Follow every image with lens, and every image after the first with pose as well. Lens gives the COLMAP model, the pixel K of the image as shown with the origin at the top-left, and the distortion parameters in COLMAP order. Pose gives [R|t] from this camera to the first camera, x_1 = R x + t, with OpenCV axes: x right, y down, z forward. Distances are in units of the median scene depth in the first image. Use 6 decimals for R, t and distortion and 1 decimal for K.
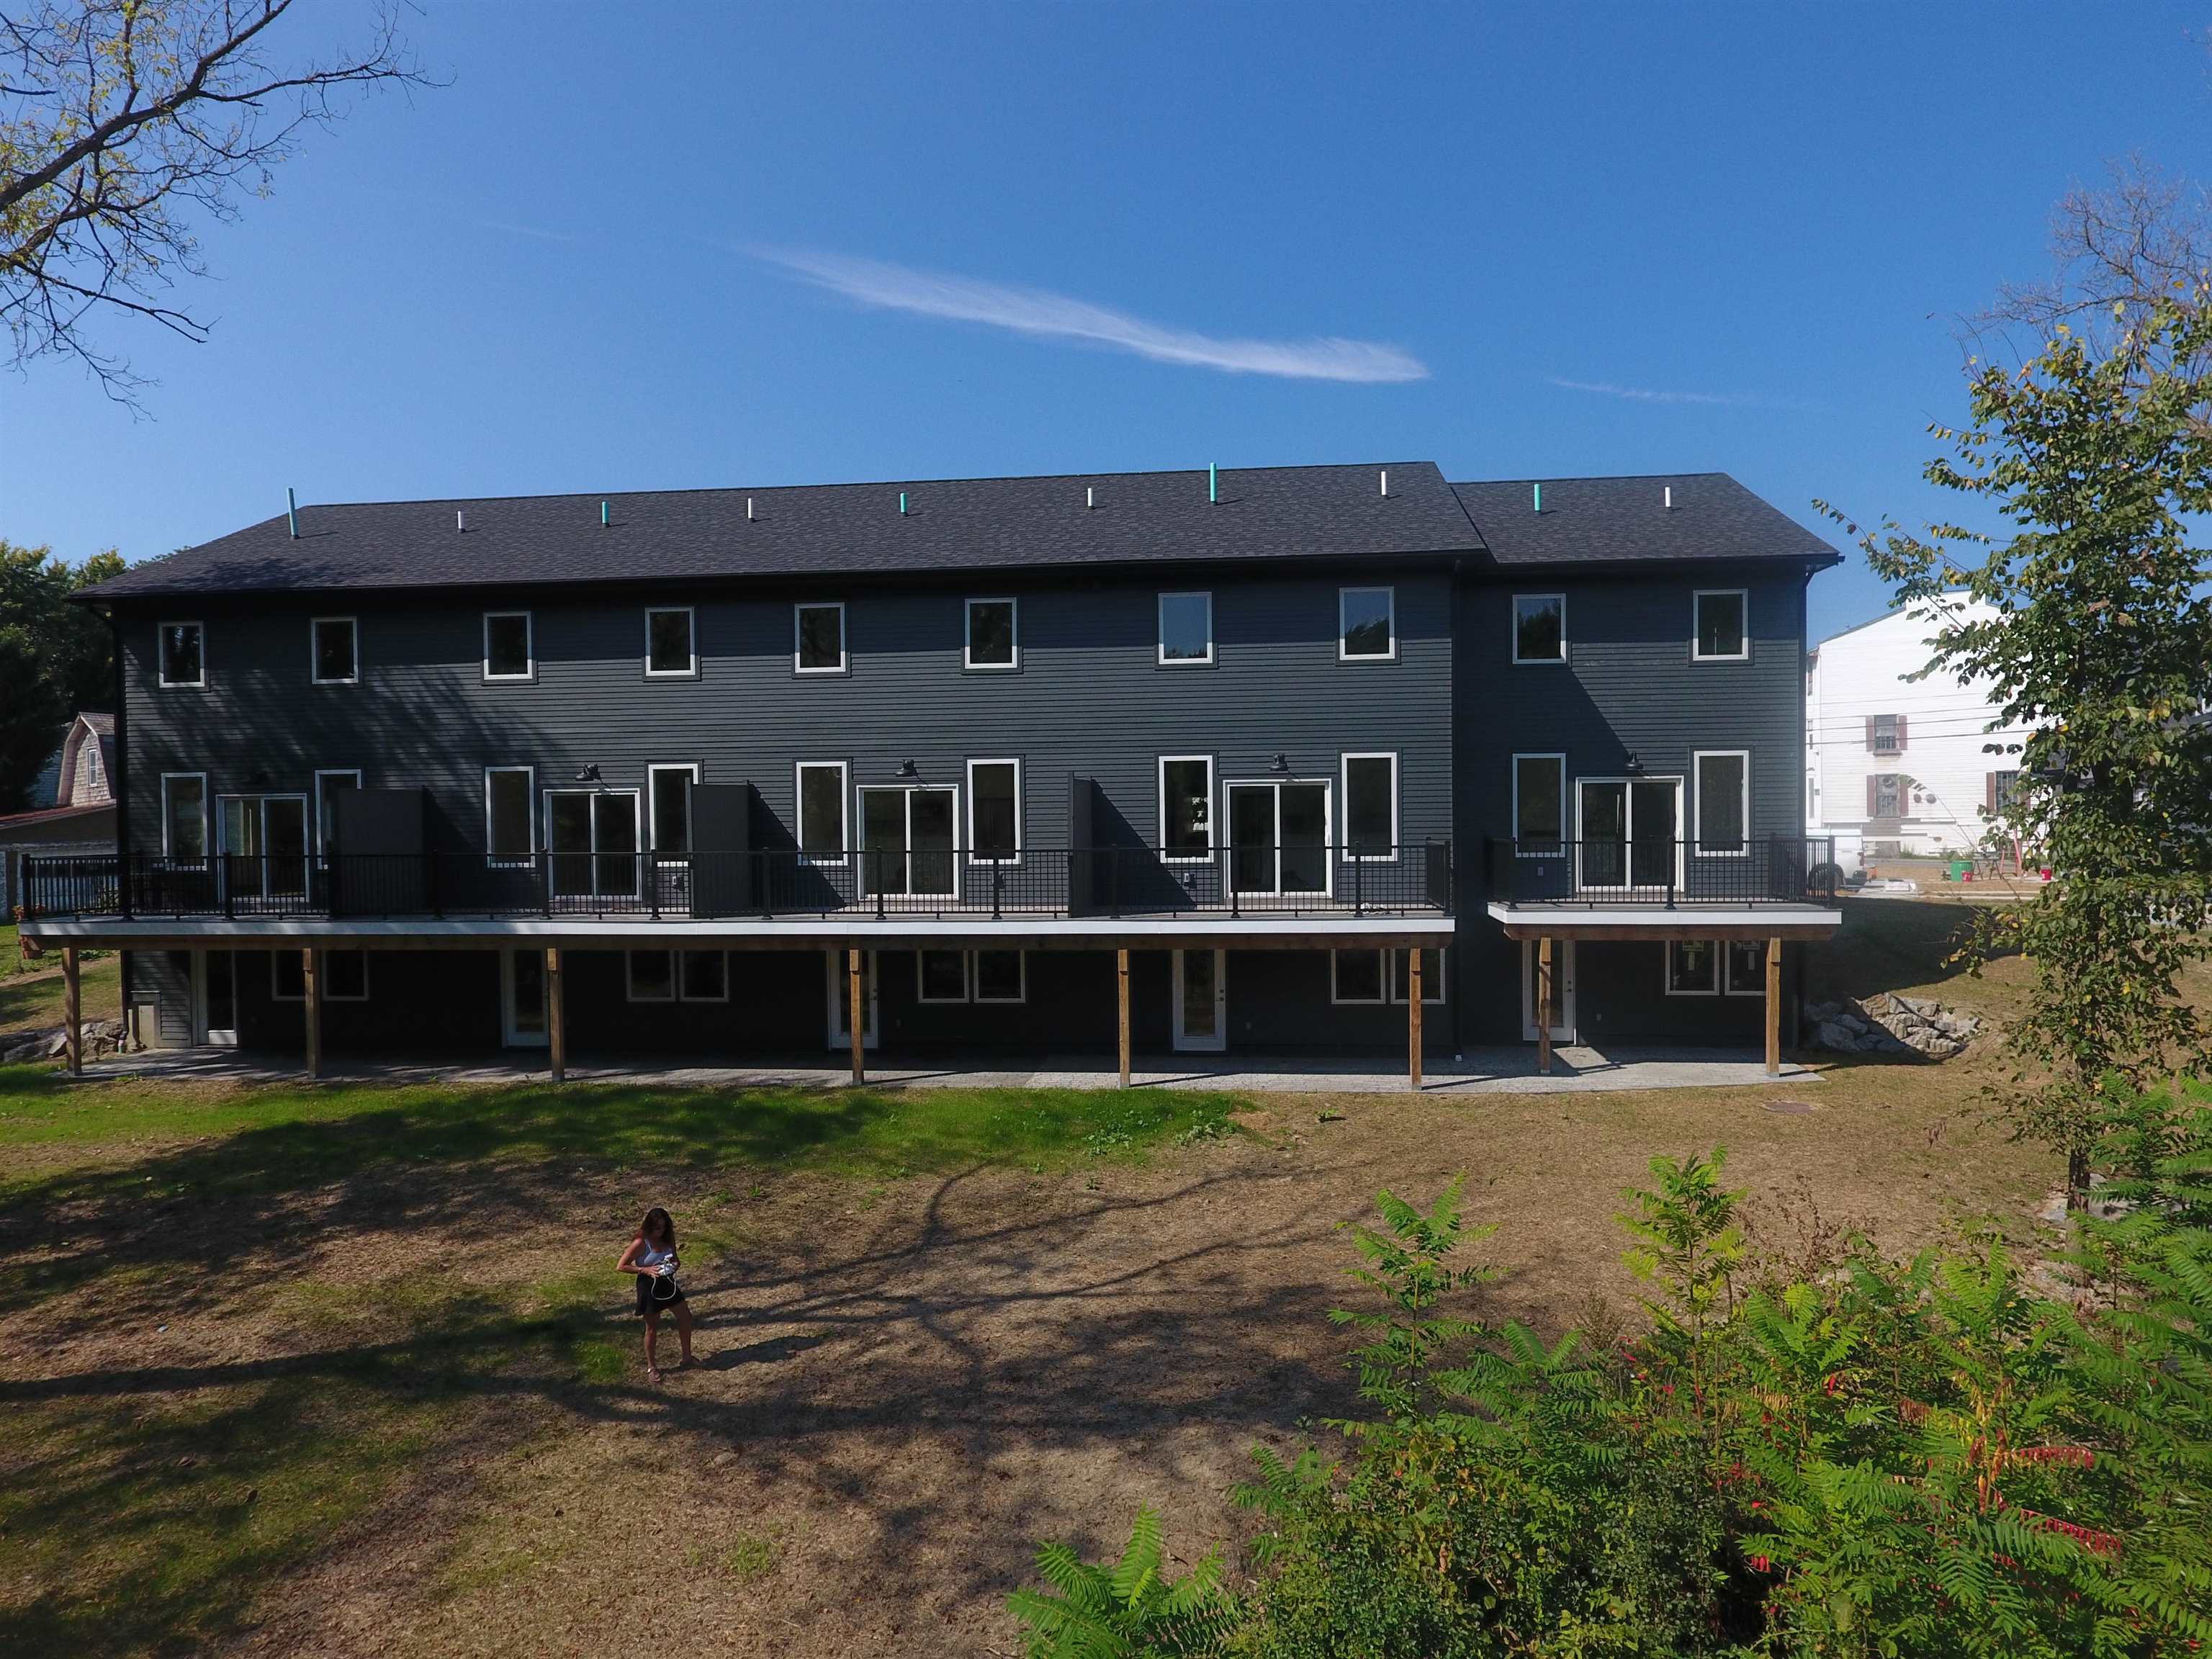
lens RADIAL K [[1289.7, 0, 1134.1], [0, 1289.7, 842.8], [0, 0, 1]] dist [0.003112, -0.004983]
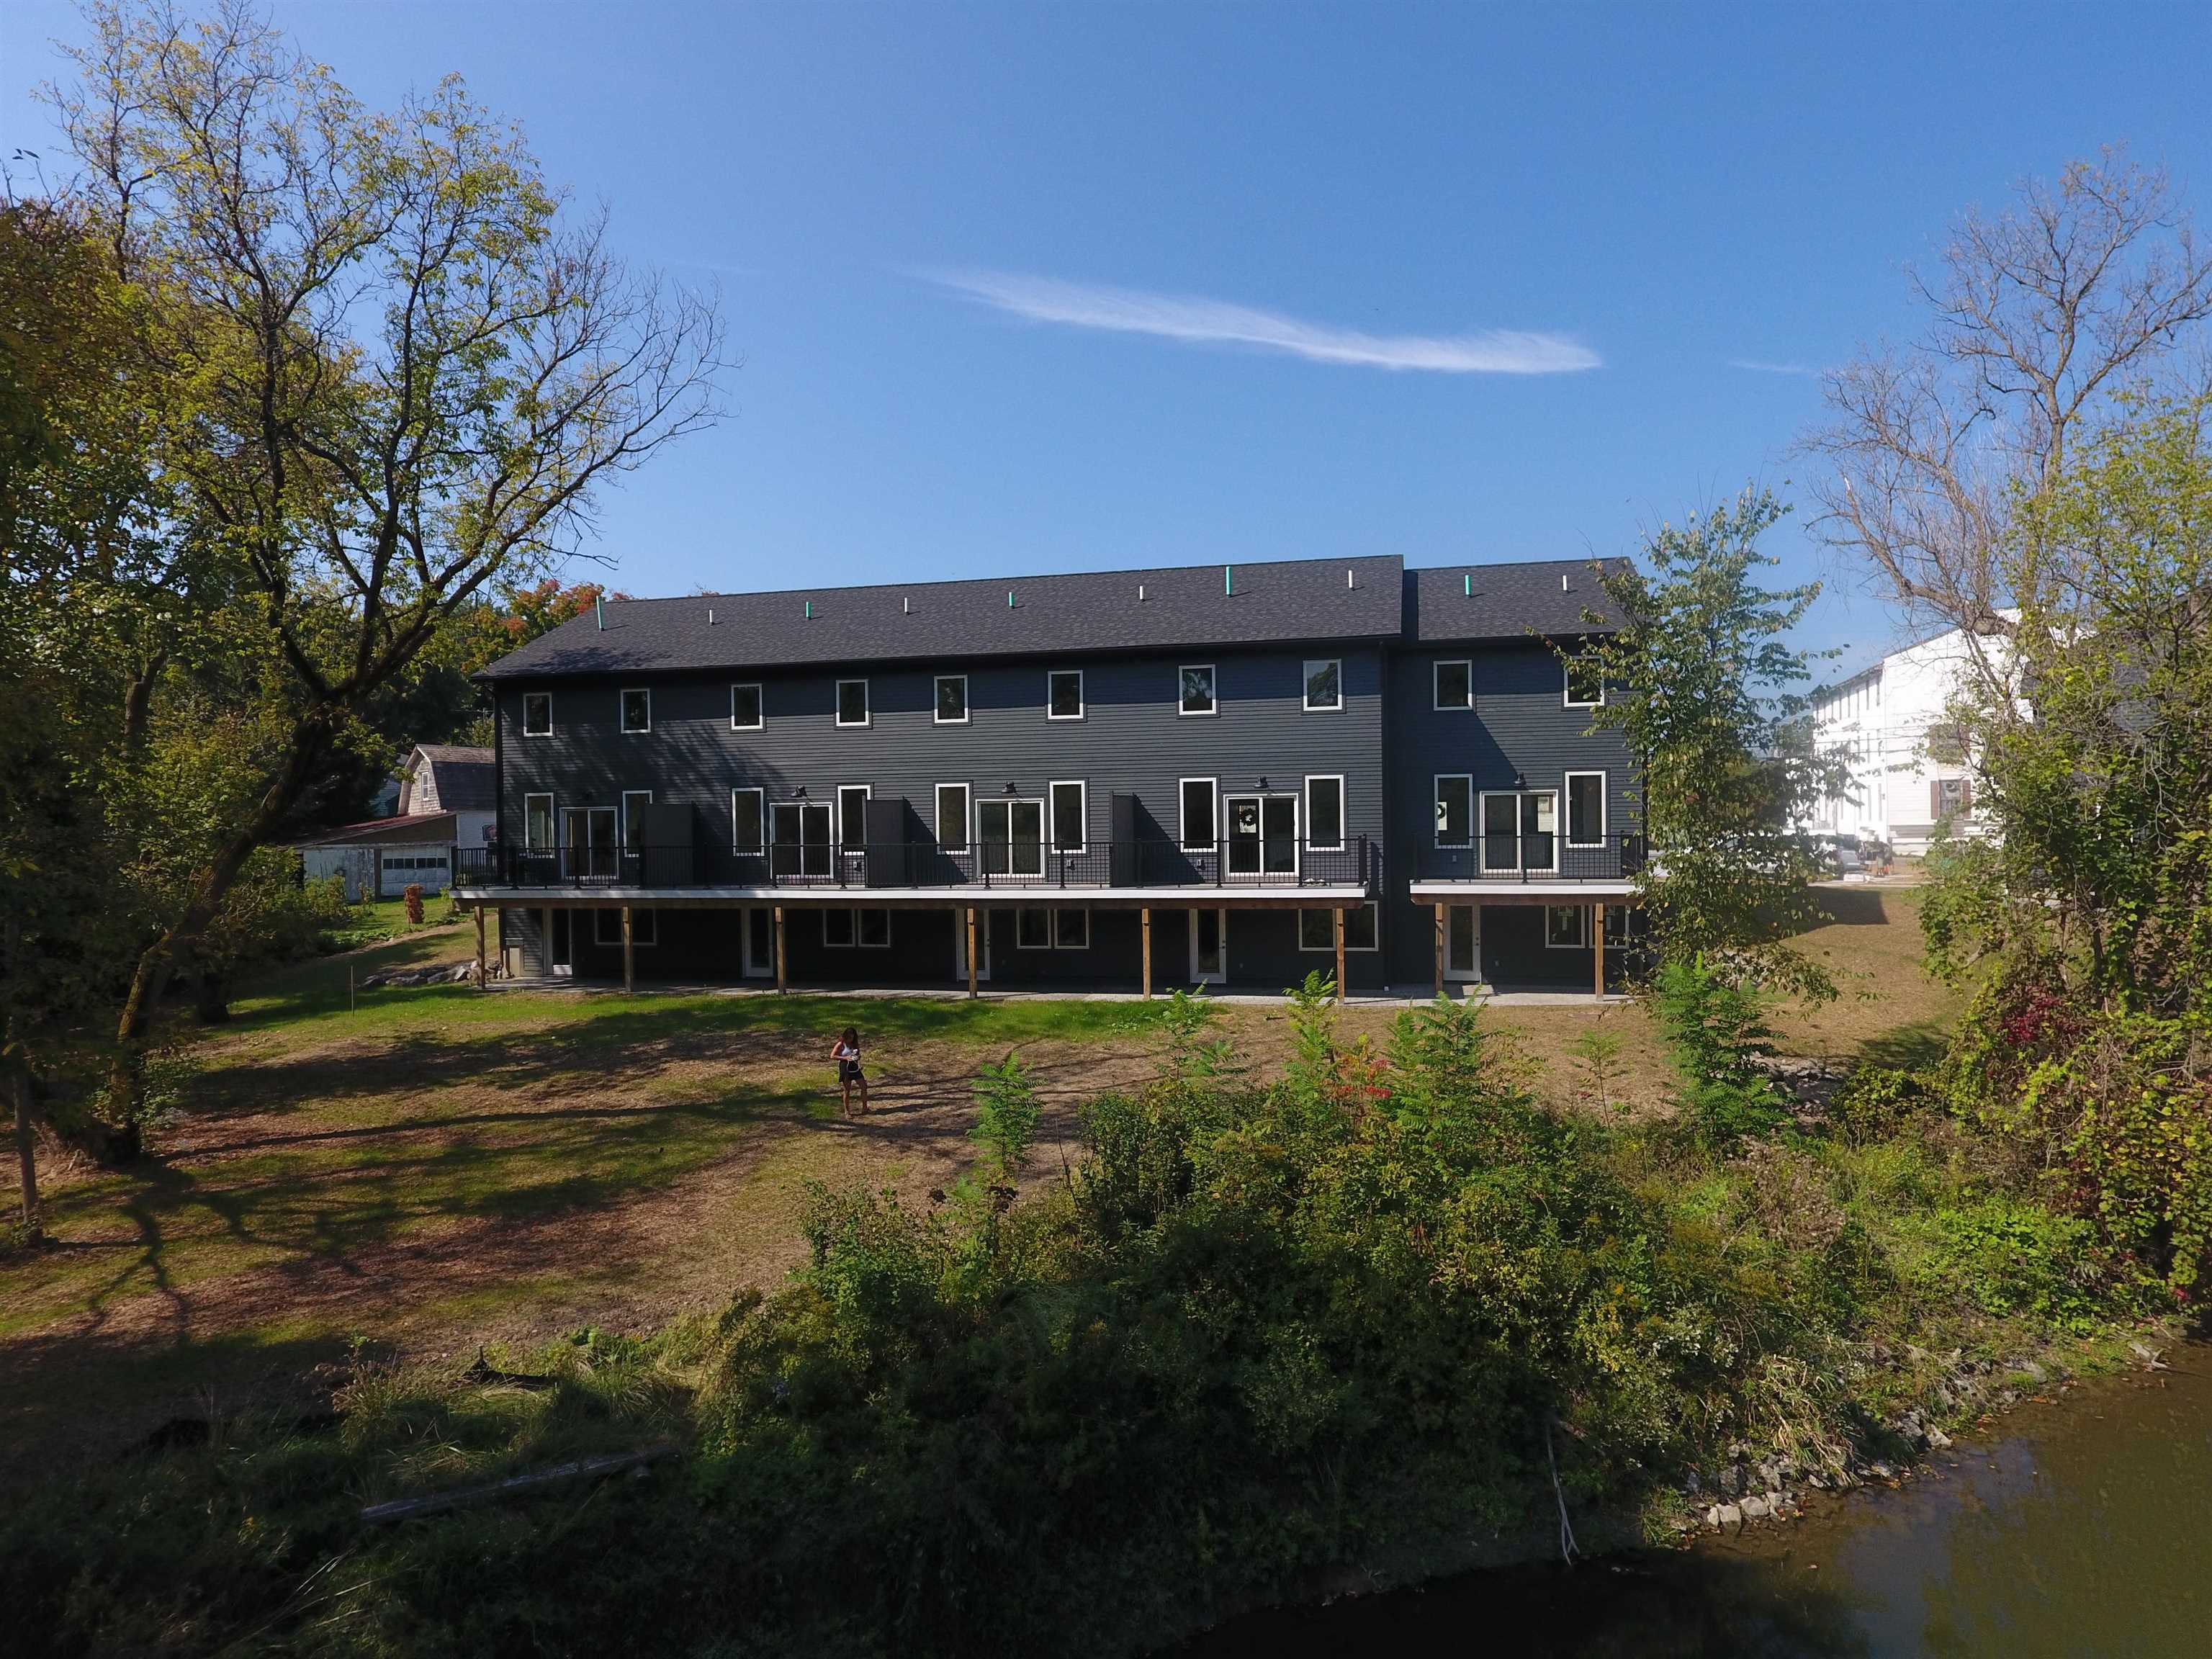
lens RADIAL K [[1289.7, 0, 1139.1], [0, 1289.7, 840.3], [0, 0, 1]] dist [0.003112, -0.004983]
pose [[0.992755, -0.001095, -0.120155, 0.149610], [0.000402, 0.999983, -0.005786, 0.010800], [0.120159, 0.005695, 0.992738, -0.443919]]
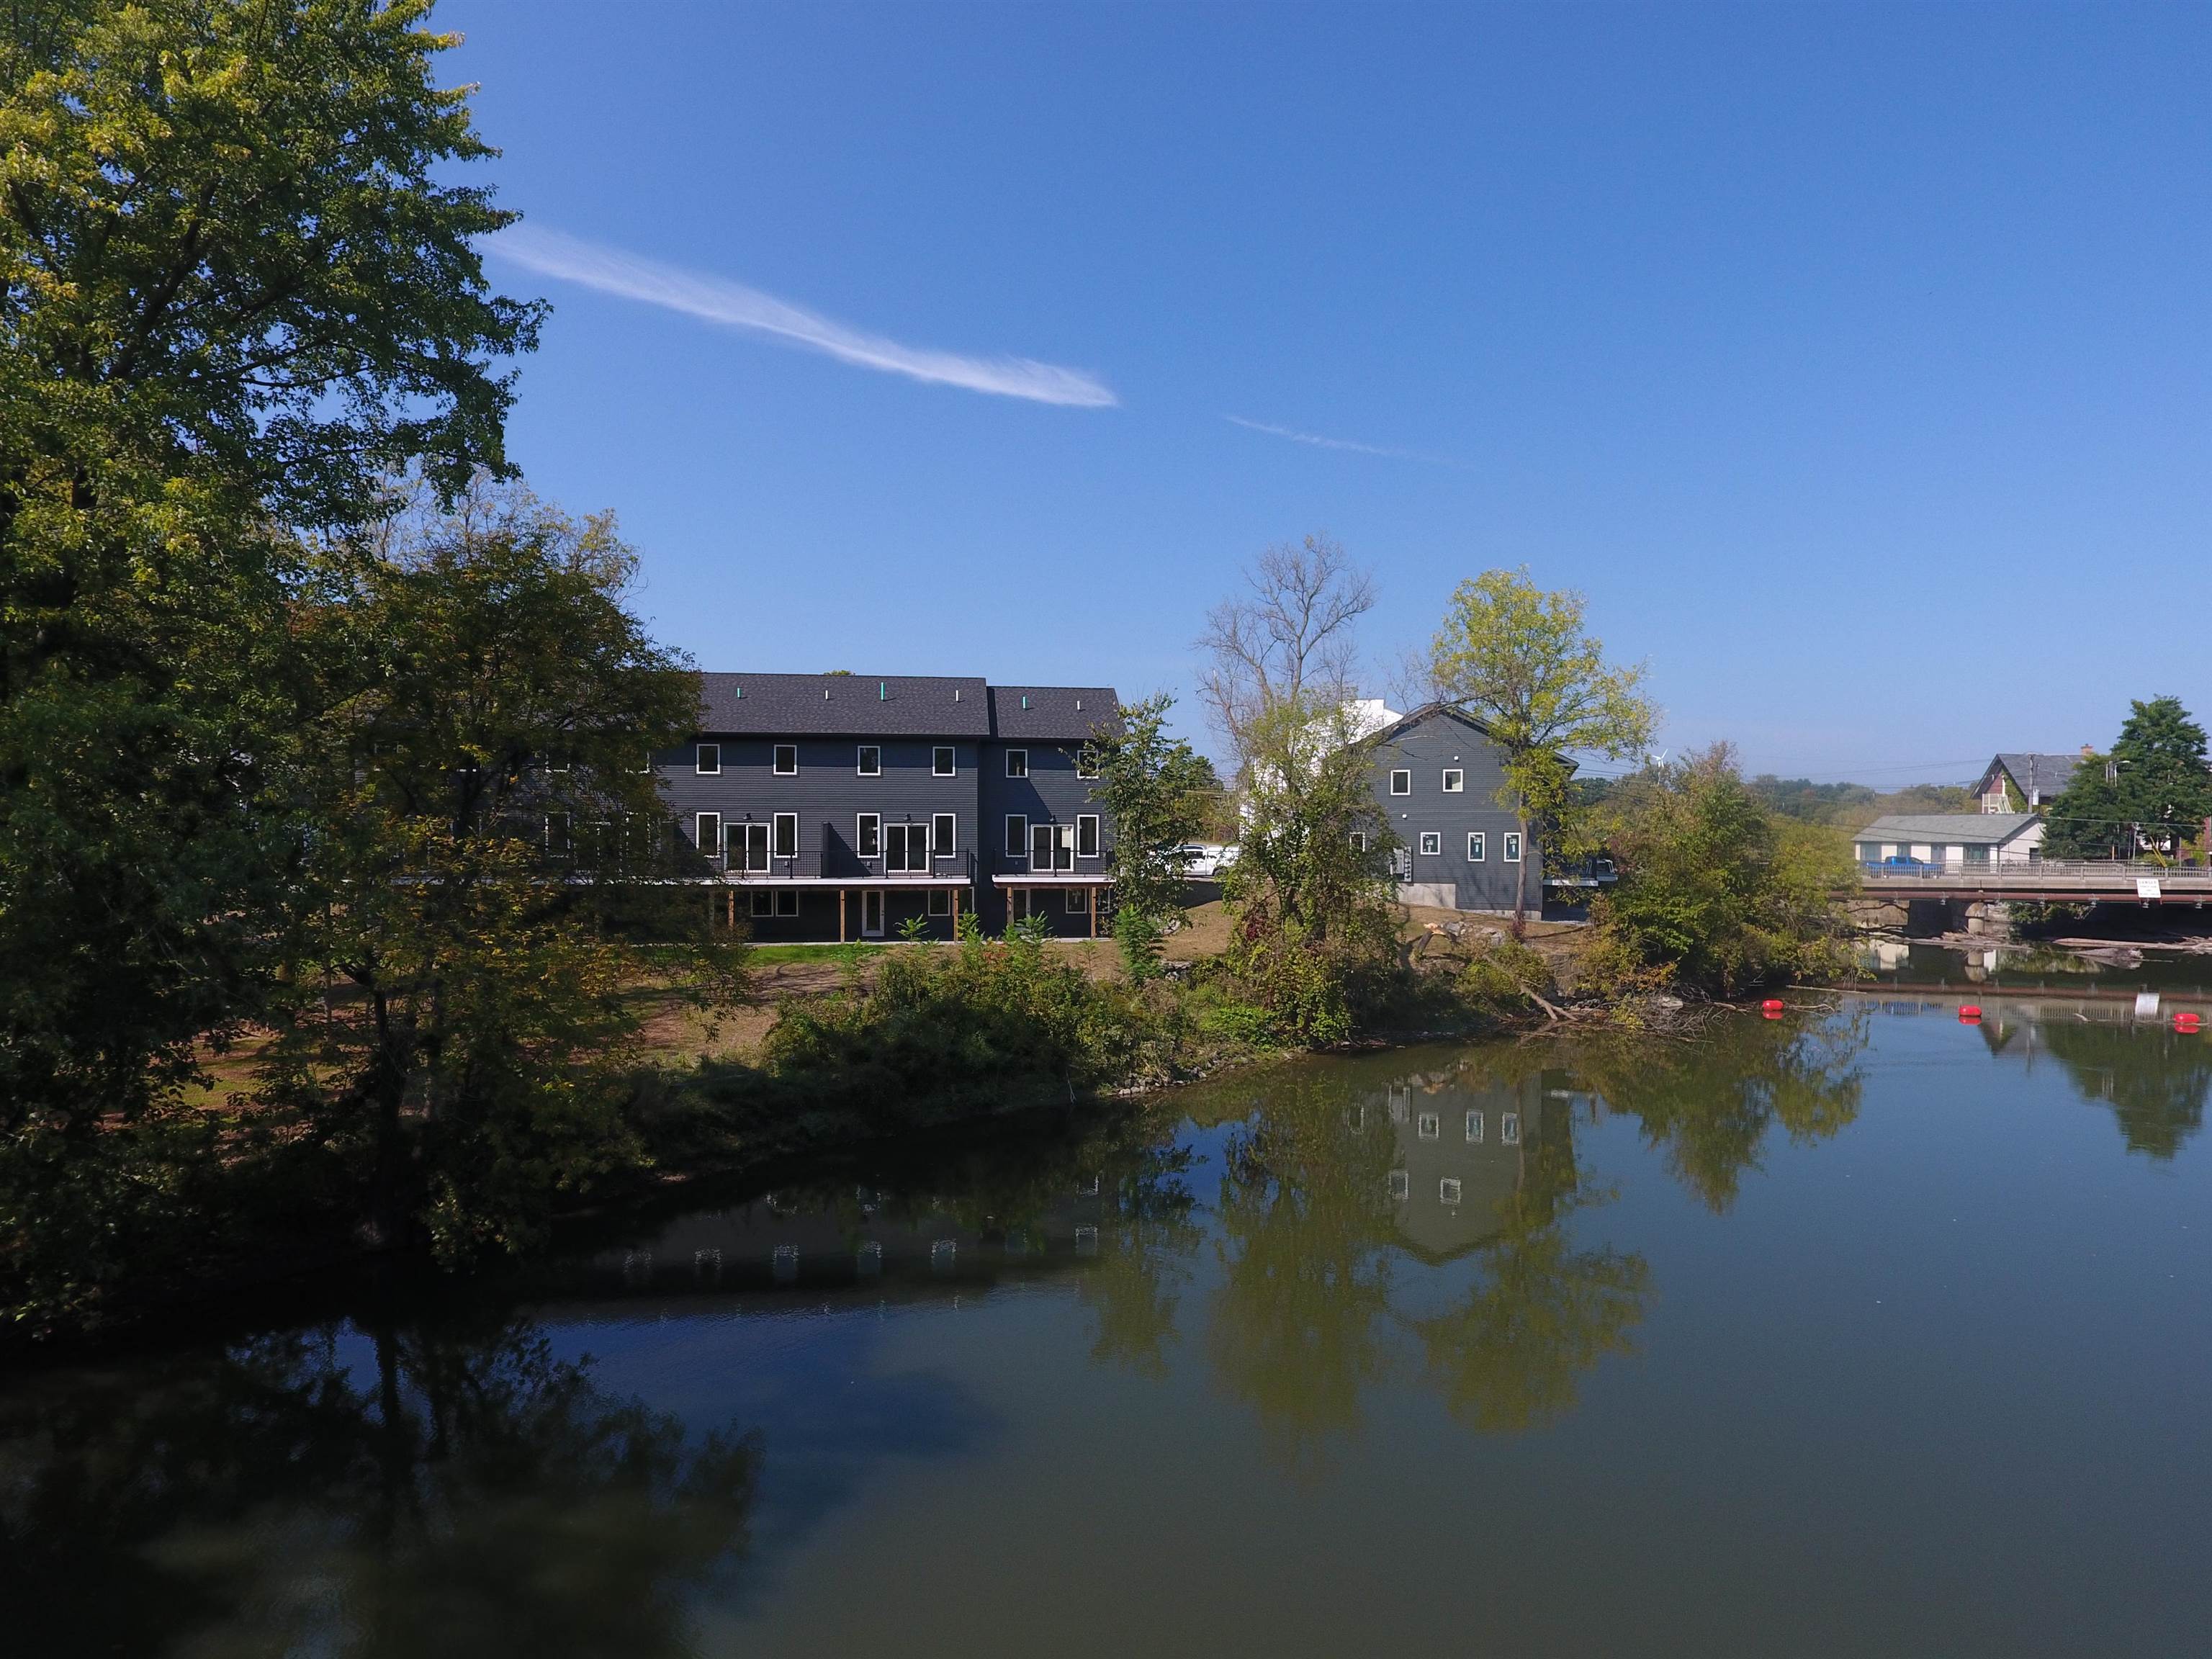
lens RADIAL K [[1289.7, 0, 1110.3], [0, 1289.7, 838.8], [0, 0, 1]] dist [0.003112, -0.004983]
pose [[0.975419, 0.012715, 0.219991, -0.049791], [-0.009773, 0.999848, -0.014460, 0.010999], [-0.220141, 0.011955, 0.975395, -1.469643]]
